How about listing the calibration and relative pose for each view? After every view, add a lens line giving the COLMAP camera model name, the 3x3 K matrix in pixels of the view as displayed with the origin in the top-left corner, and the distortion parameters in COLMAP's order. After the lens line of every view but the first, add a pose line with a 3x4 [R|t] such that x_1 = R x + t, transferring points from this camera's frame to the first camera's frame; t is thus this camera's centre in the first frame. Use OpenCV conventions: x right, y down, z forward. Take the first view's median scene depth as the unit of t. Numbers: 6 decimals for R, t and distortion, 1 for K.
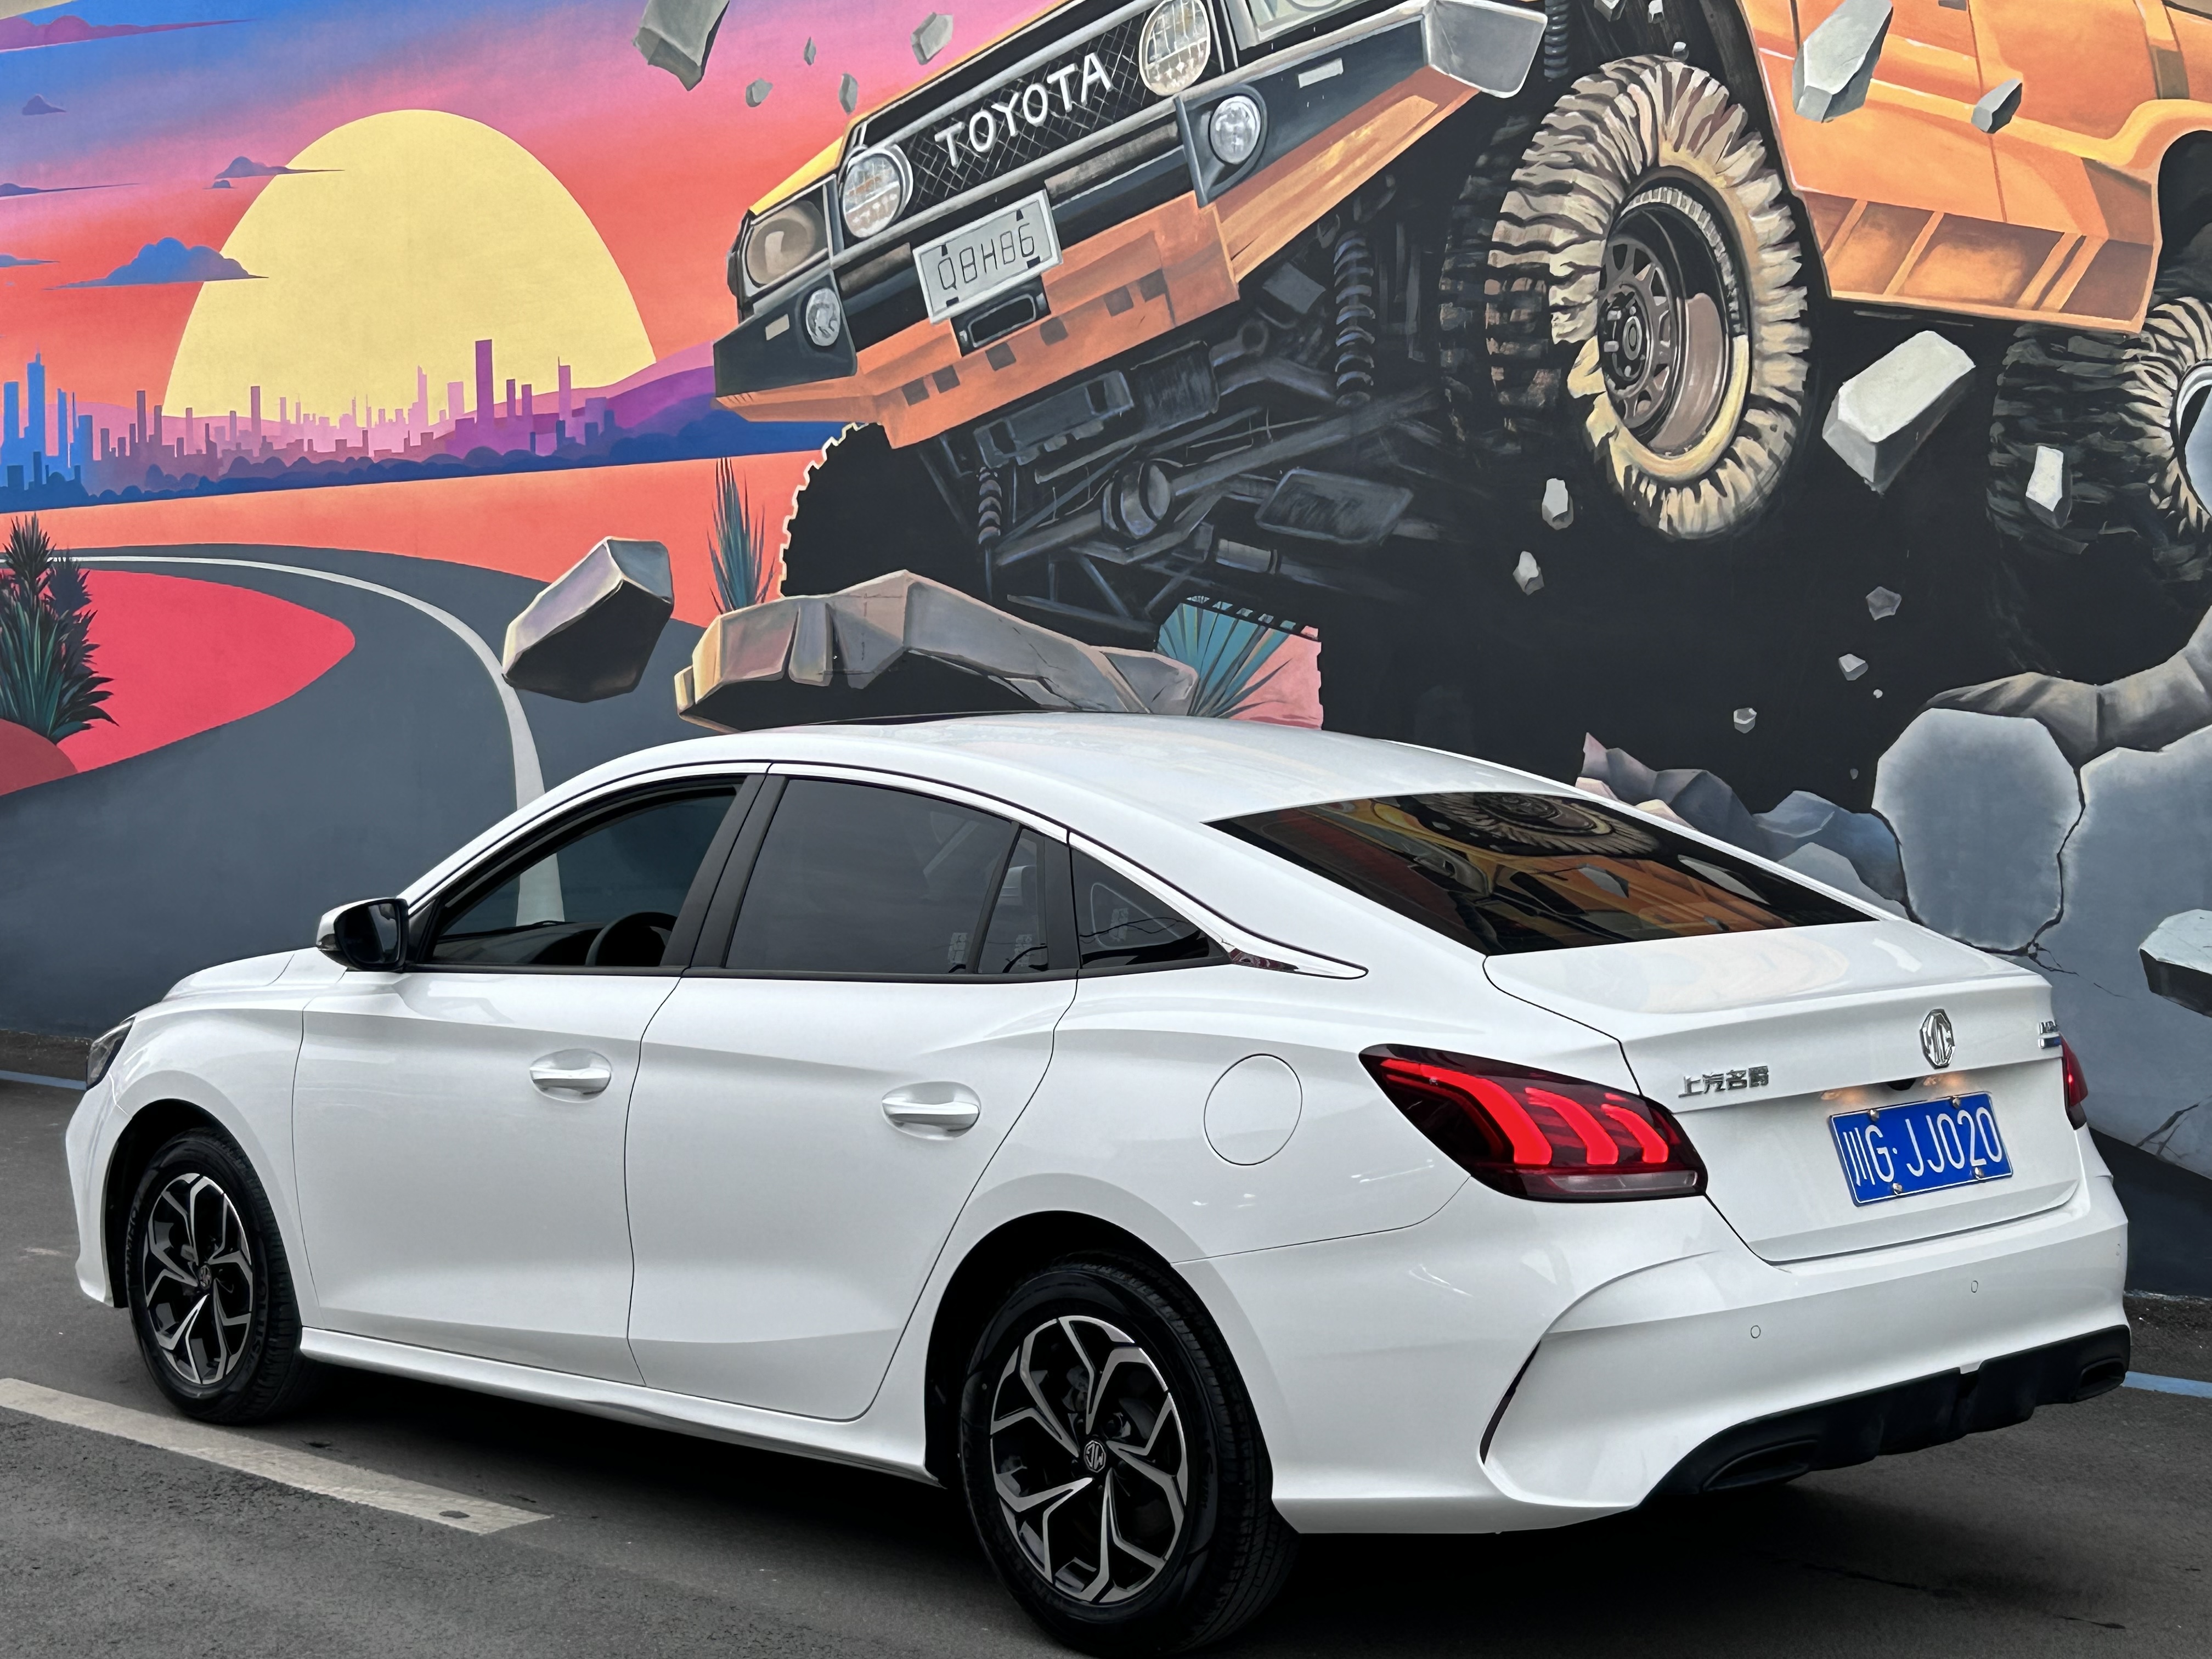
lens RADIAL K [[3444.6, 0, 1094.3], [0, 3444.6, 844.3], [0, 0, 1]] dist [0.072383, 0.000000]
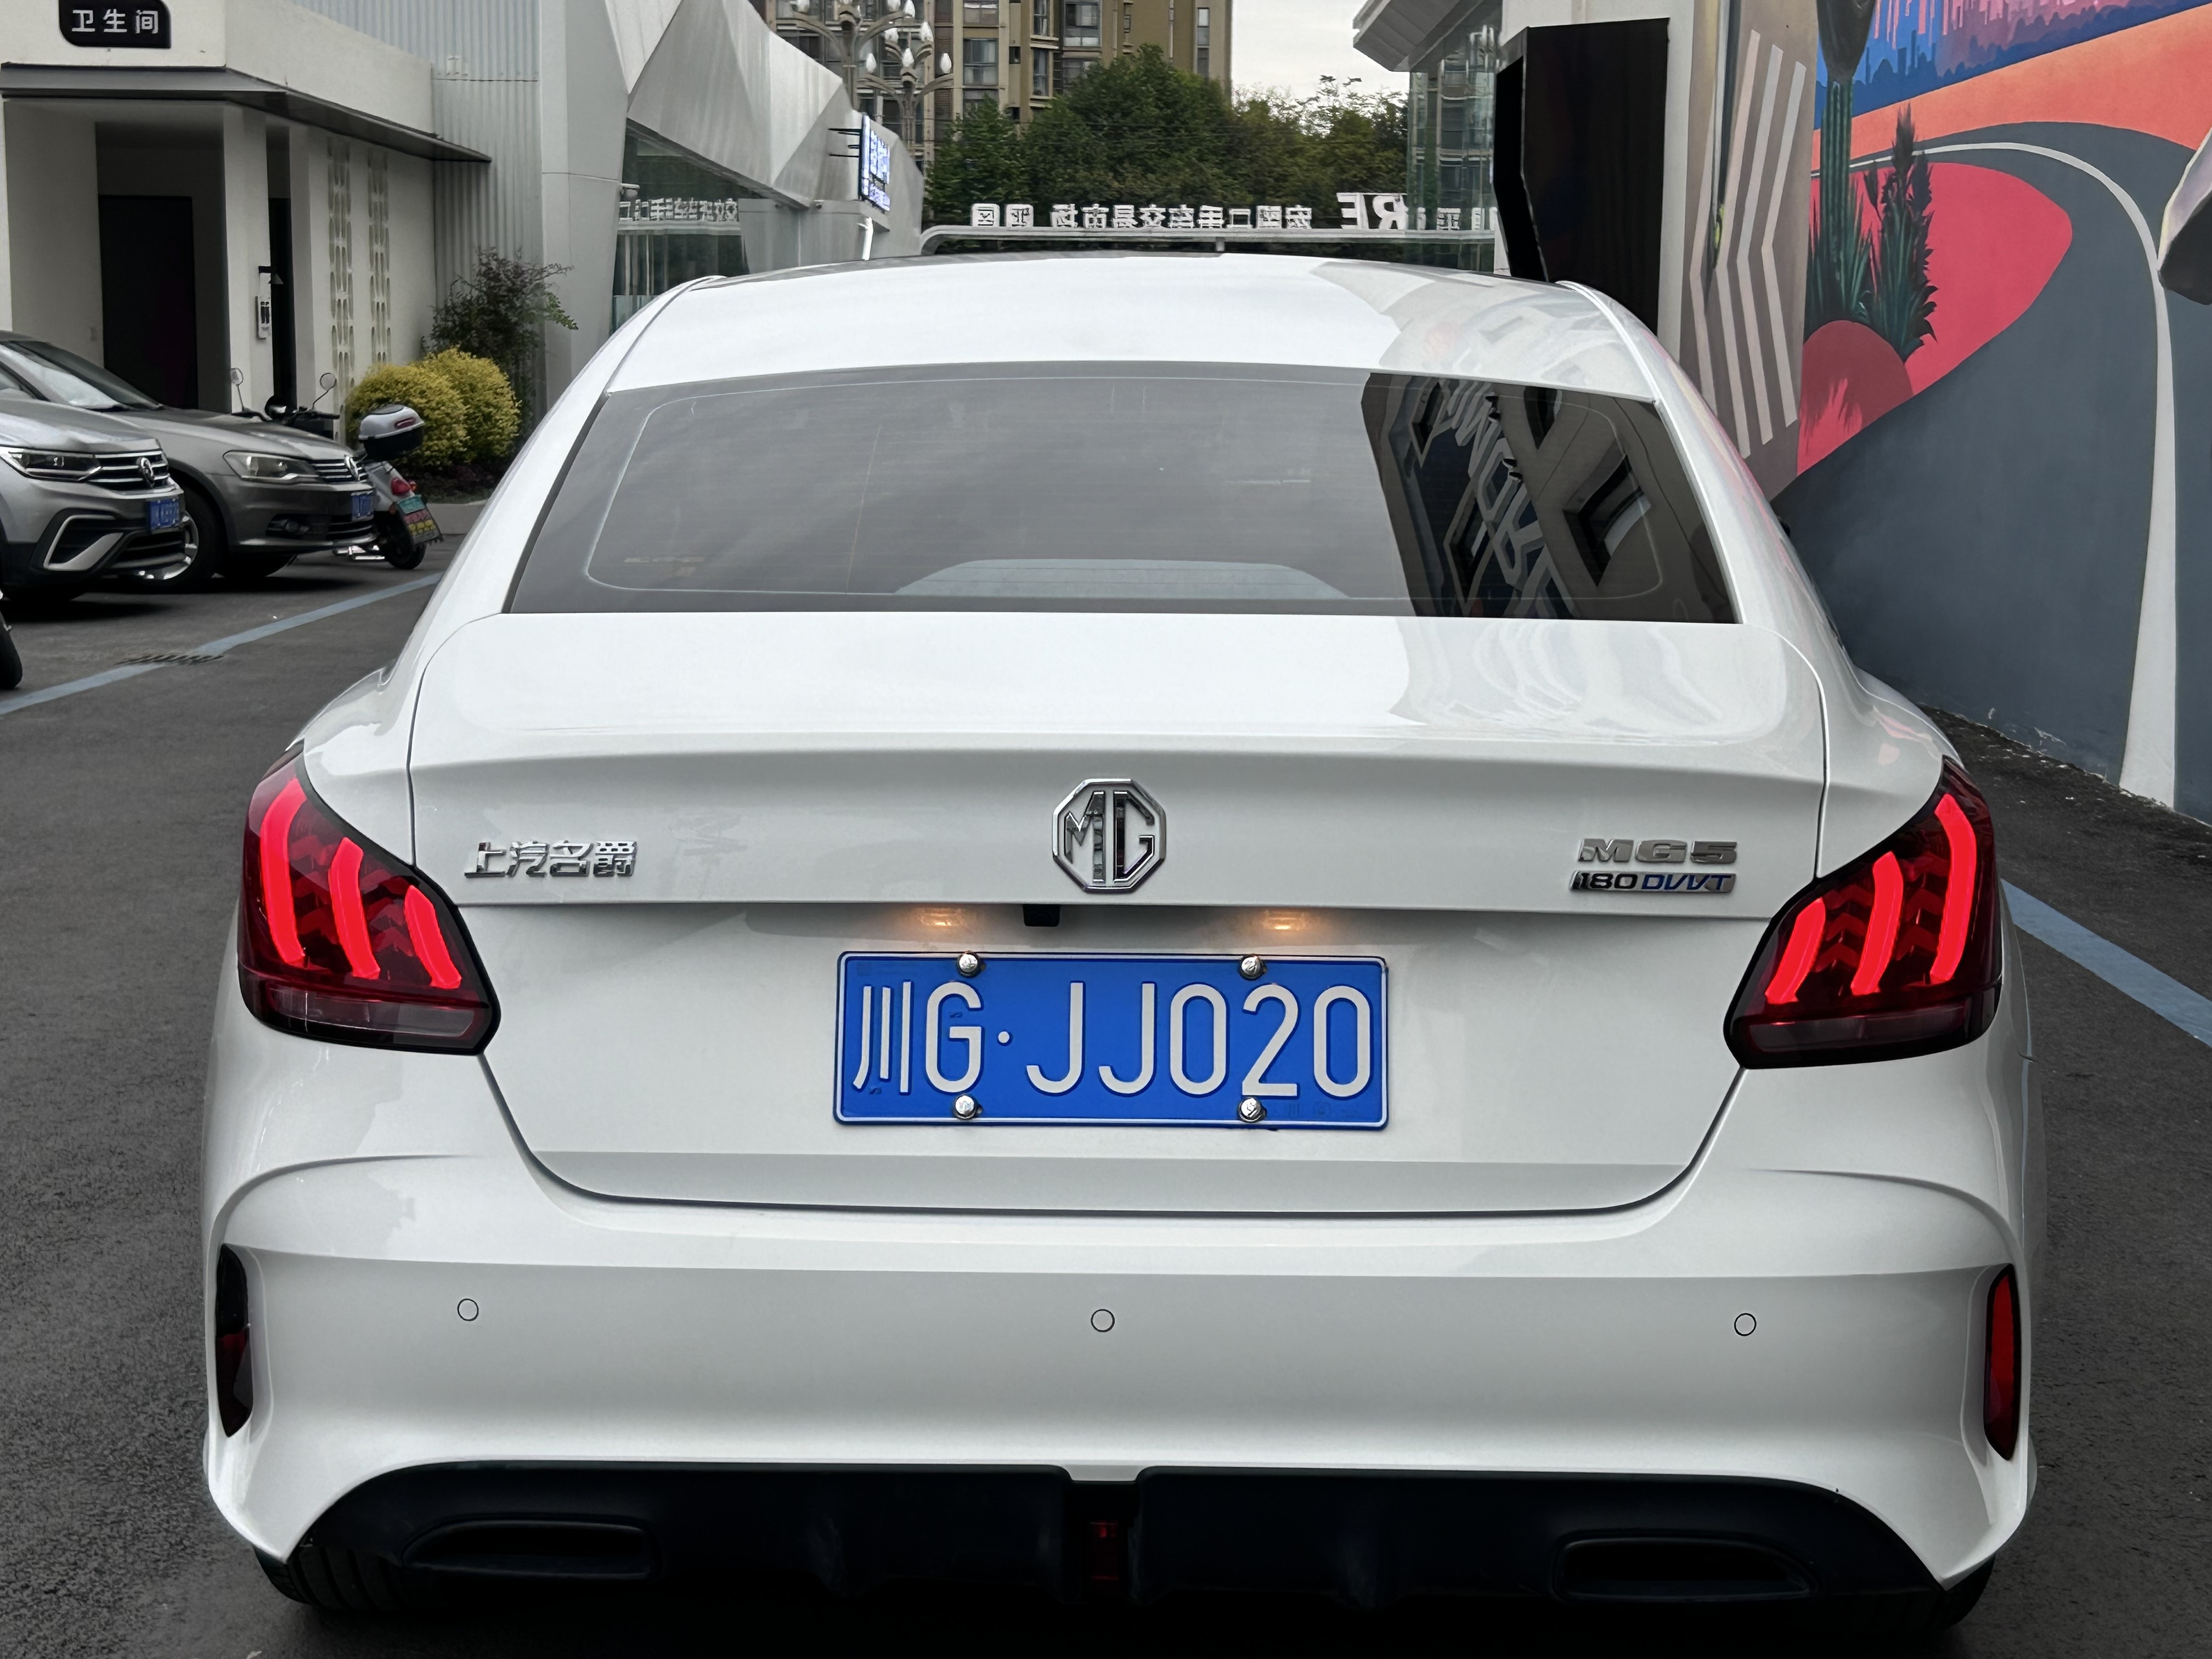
lens RADIAL K [[3444.6, 0, 1093.6], [0, 3444.6, 838.2], [0, 0, 1]] dist [0.072383, 0.000000]
pose [[0.699314, 0.108644, -0.706510, 0.604873], [-0.039336, 0.992733, 0.113723, -0.000812], [0.713732, -0.051737, 0.698506, 0.647295]]
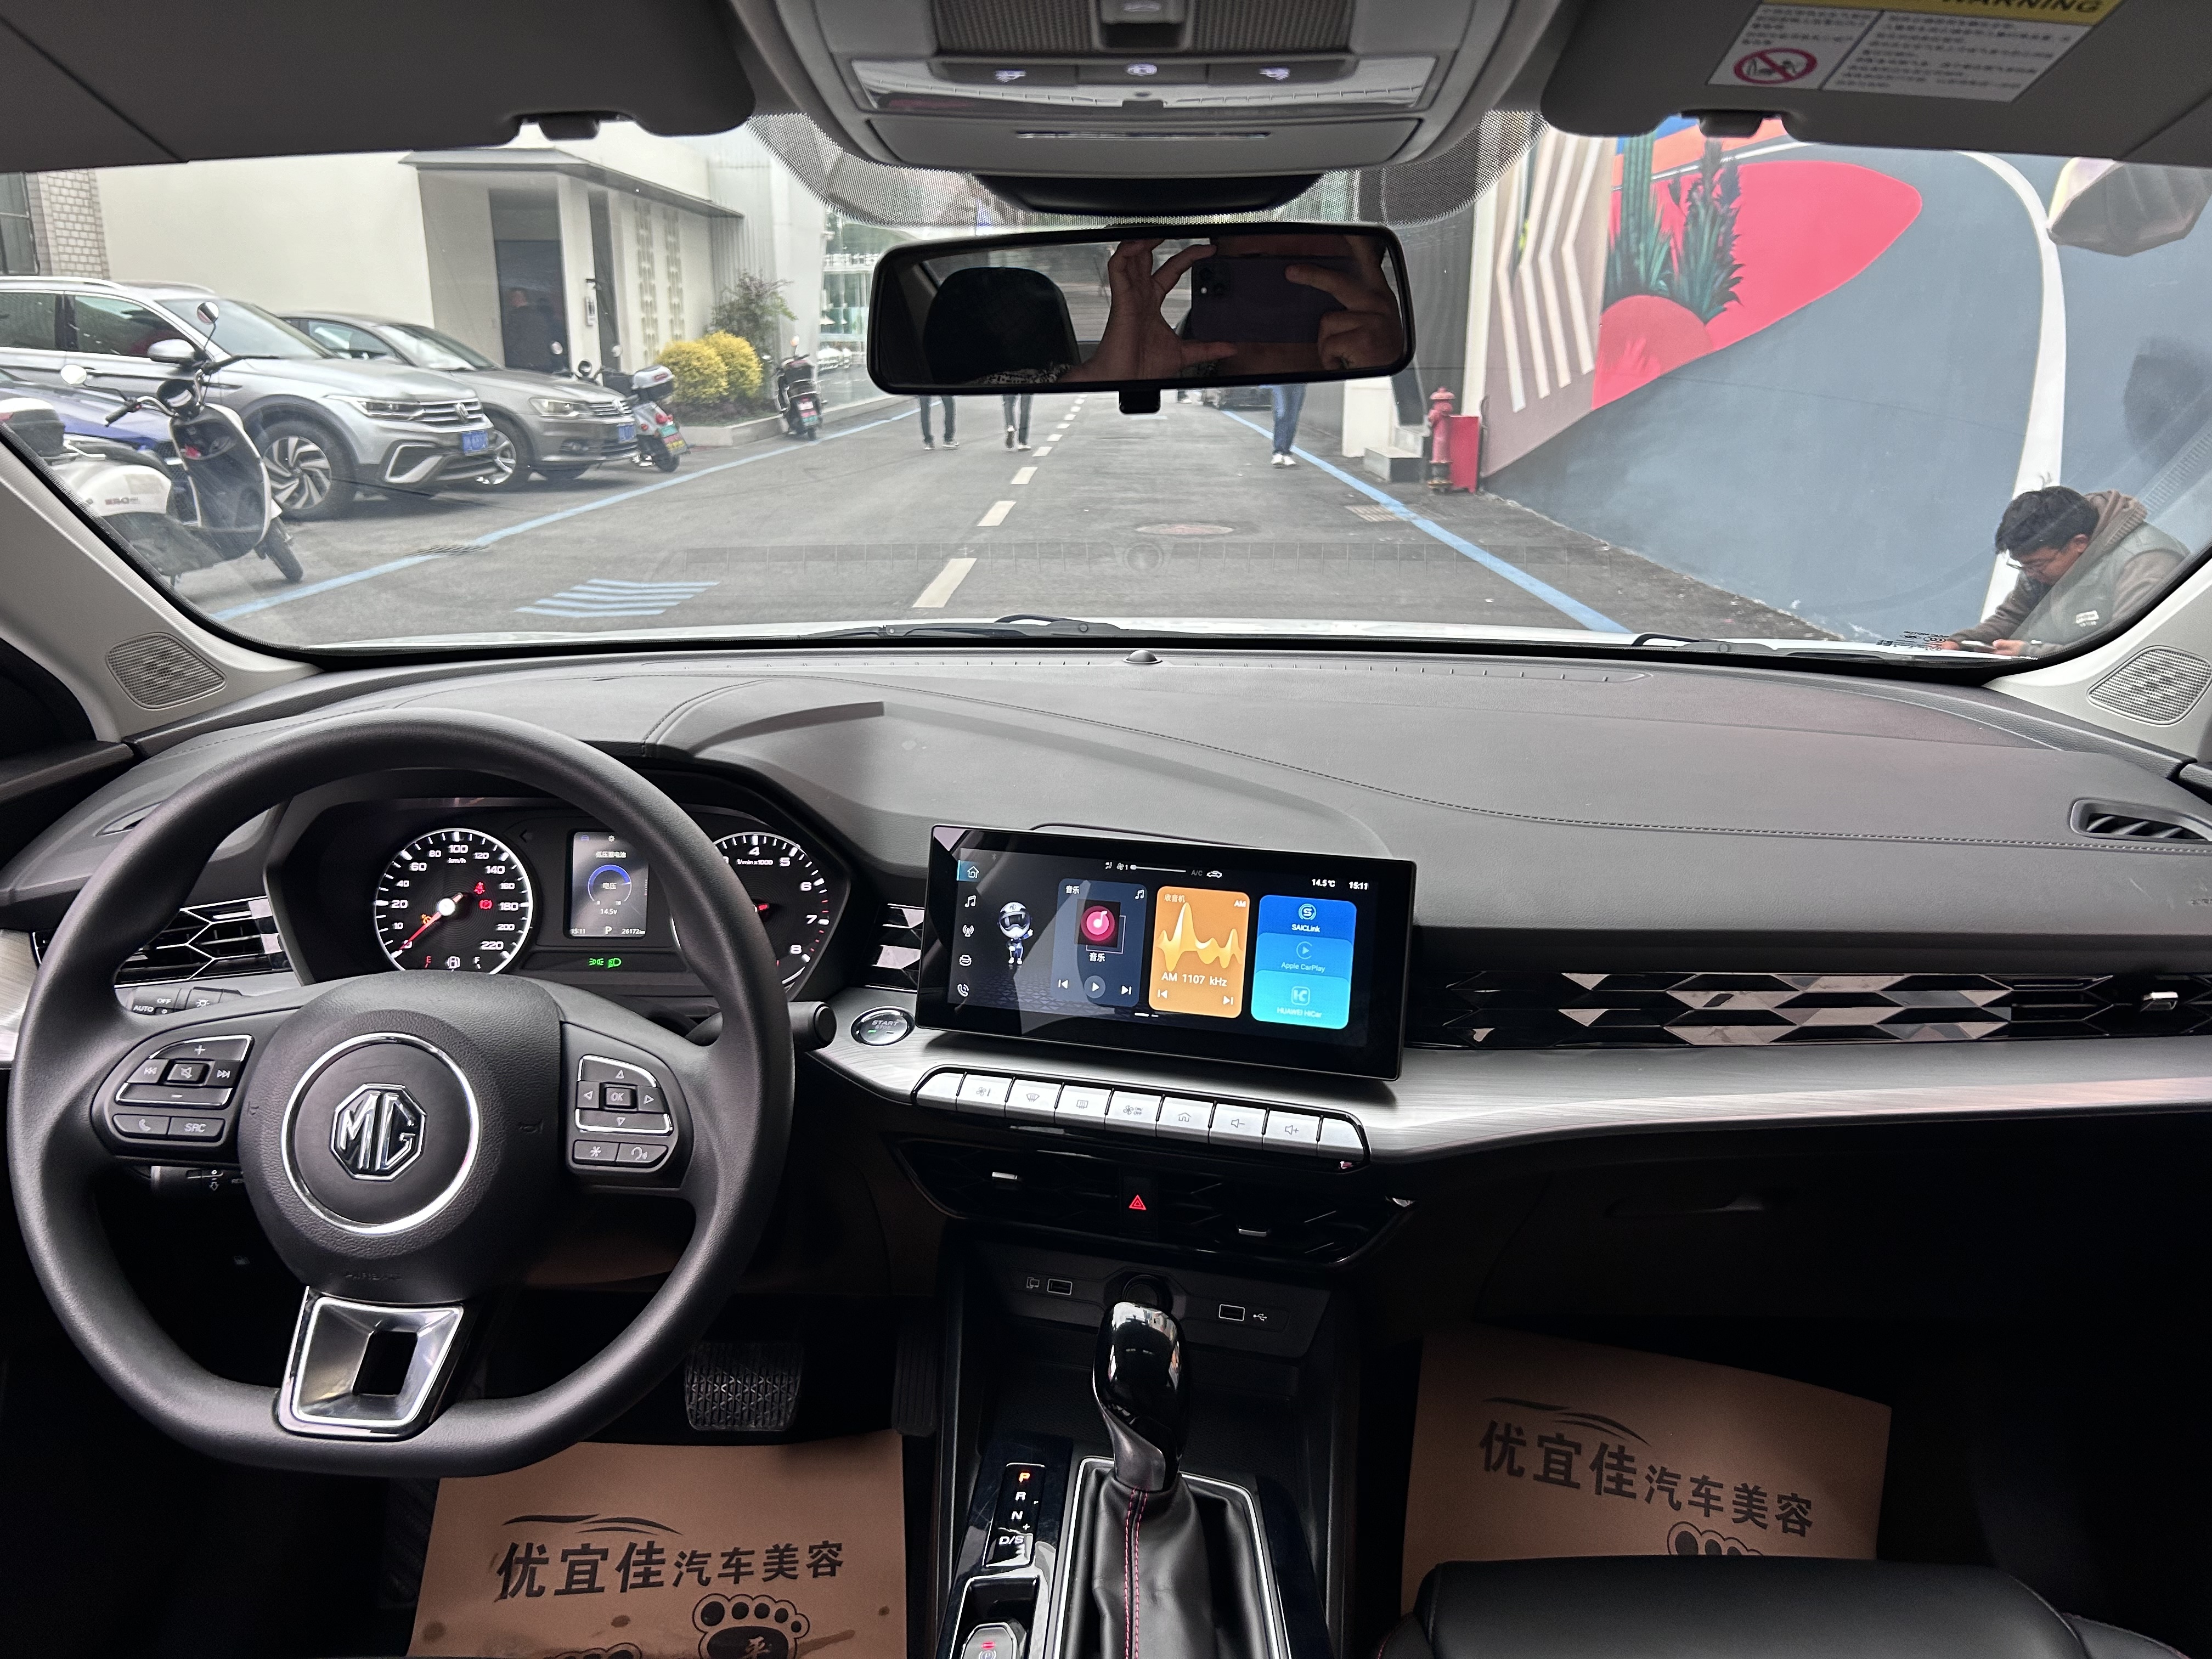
lens RADIAL K [[1771.2, 0, 1109.1], [0, 1771.2, 818.7], [0, 0, 1]] dist [0.033535, -0.022951]
pose [[0.699909, 0.192203, -0.687885, 0.009083], [-0.033432, 0.970872, 0.237256, -0.008085], [0.713450, -0.143060, 0.685947, 1.251217]]
